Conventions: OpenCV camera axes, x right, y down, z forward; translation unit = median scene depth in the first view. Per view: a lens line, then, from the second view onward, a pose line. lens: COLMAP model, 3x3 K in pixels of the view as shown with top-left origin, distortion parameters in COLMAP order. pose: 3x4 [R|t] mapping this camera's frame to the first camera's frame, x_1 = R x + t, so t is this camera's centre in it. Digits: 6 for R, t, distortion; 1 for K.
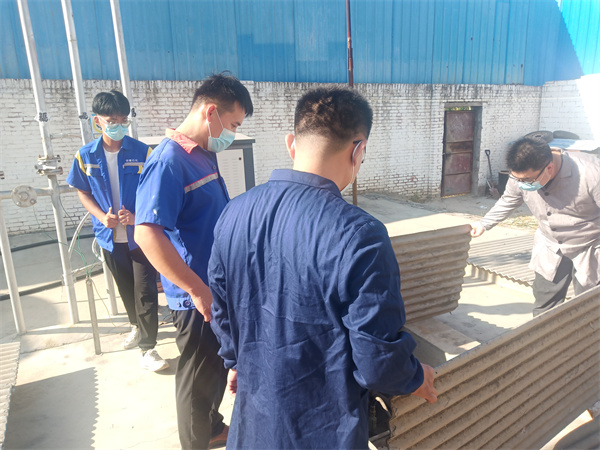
lens RADIAL K [[457.5, 0, 298.4], [0, 457.5, 226.1], [0, 0, 1]] dist [0.060229, -0.130225]
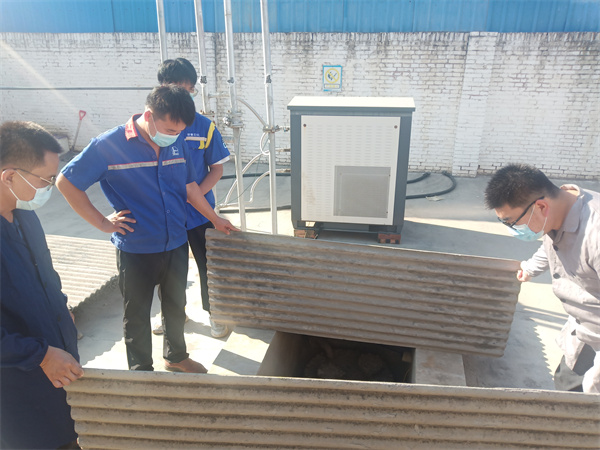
lens RADIAL K [[457.5, 0, 298.4], [0, 457.5, 226.1], [0, 0, 1]] dist [0.060229, -0.130225]
pose [[0.771888, 0.249841, -0.584610, 0.227271], [-0.172971, 0.967388, 0.185045, -0.060960], [0.611776, -0.041713, 0.789930, 0.072861]]
